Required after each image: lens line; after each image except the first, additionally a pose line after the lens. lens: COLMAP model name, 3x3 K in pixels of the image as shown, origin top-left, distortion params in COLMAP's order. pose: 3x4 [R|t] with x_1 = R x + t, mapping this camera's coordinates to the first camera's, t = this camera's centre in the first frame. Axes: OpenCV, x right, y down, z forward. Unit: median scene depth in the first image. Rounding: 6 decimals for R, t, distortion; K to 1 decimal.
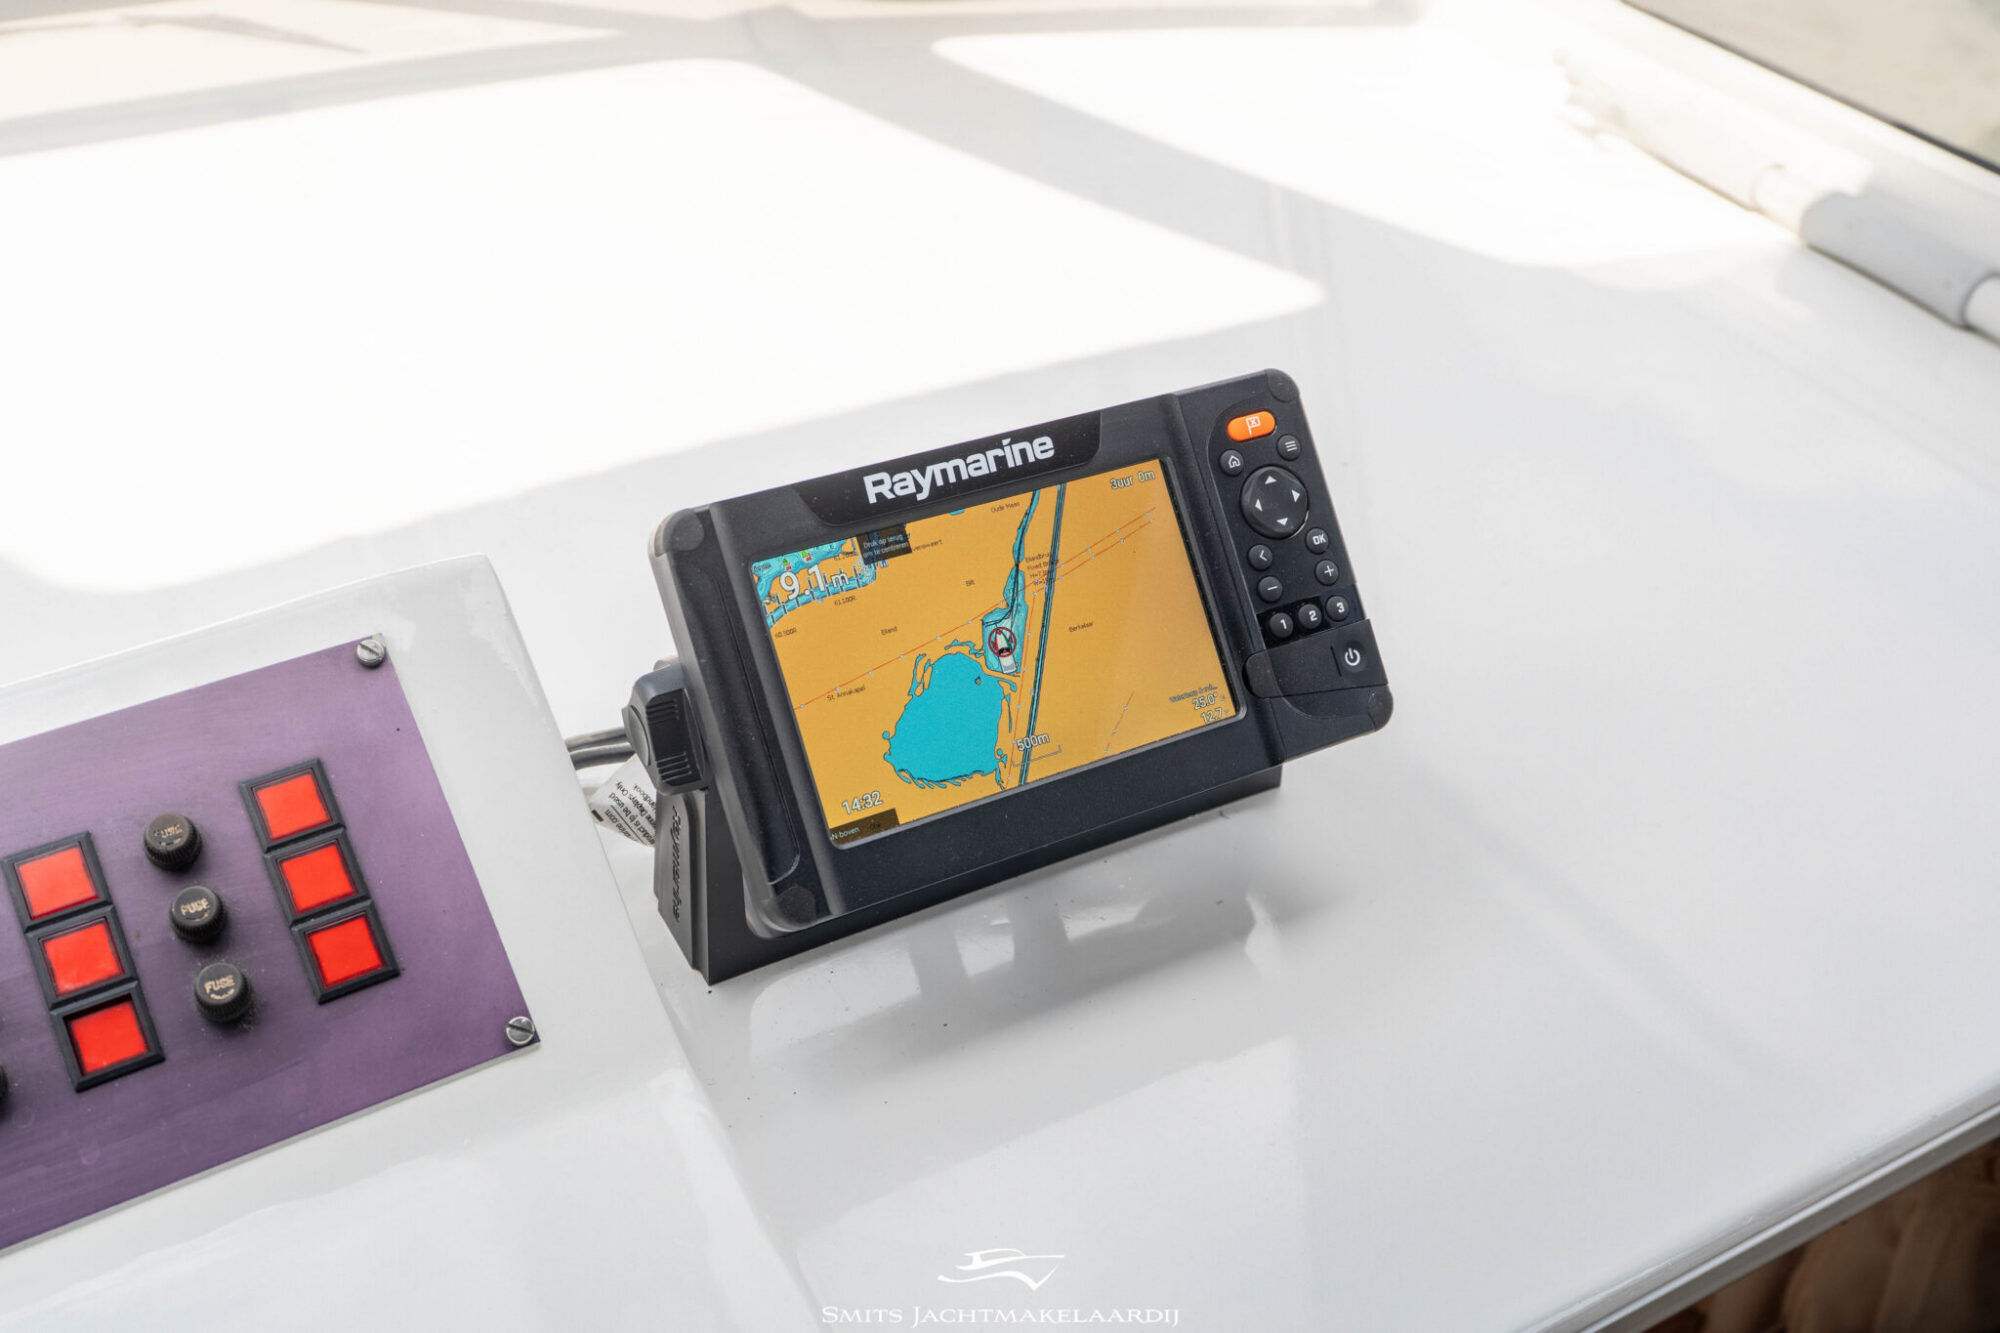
lens RADIAL K [[2007.2, 0, 1000.0], [0, 2007.2, 666.5], [0, 0, 1]] dist [0.006609, -0.000657]
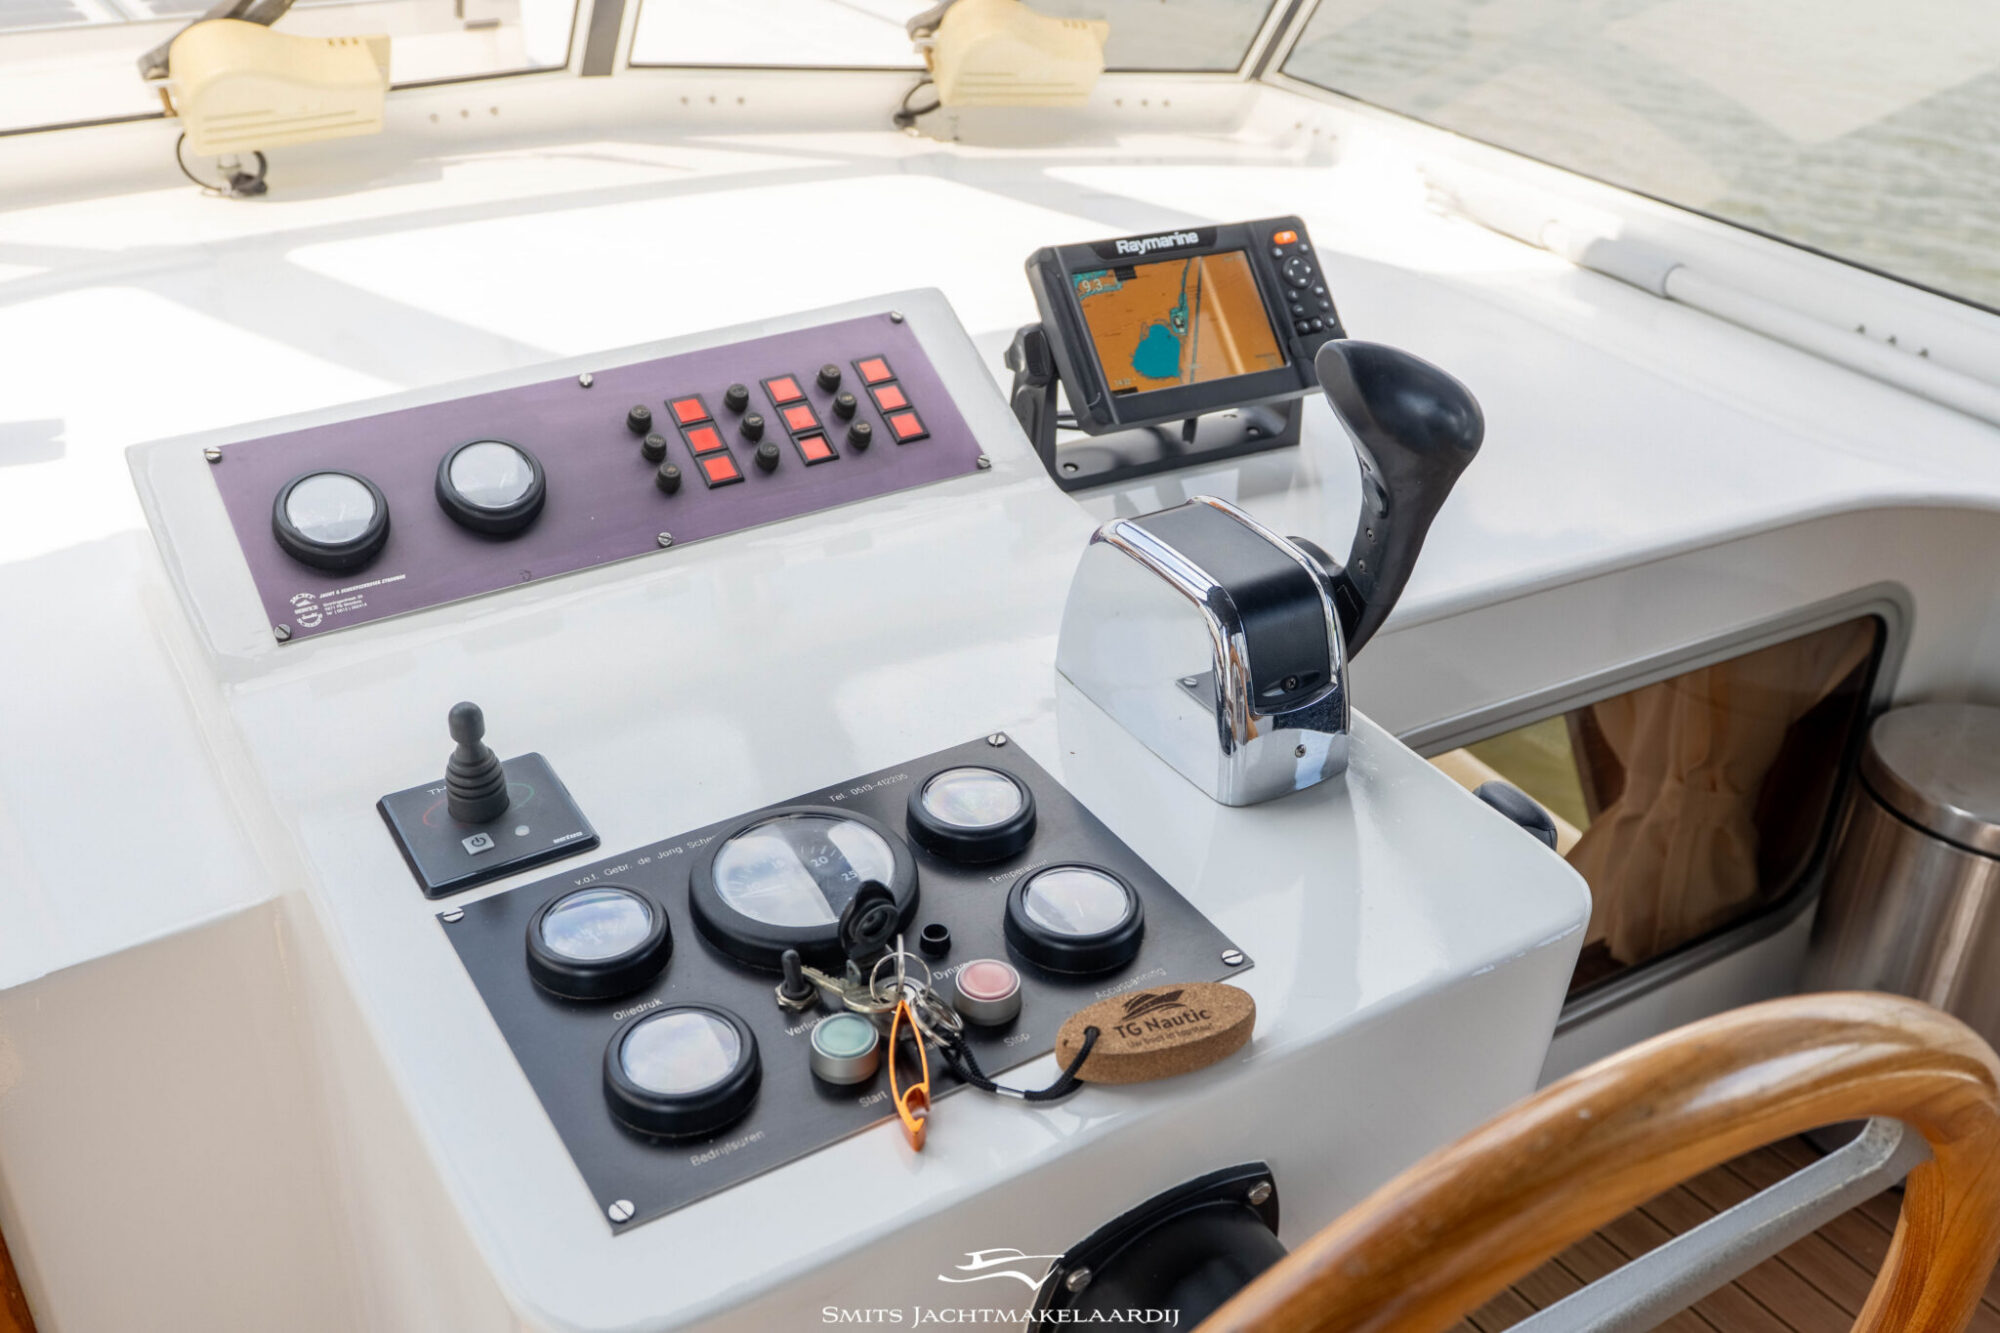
lens RADIAL K [[1883.4, 0, 996.3], [0, 1883.4, 632.1], [0, 0, 1]] dist [0.003920, 0.010462]
pose [[0.999055, -0.013640, 0.041278, -0.307057], [0.019317, 0.989902, -0.140434, 0.649587], [-0.038945, 0.141099, 0.989229, -1.023725]]
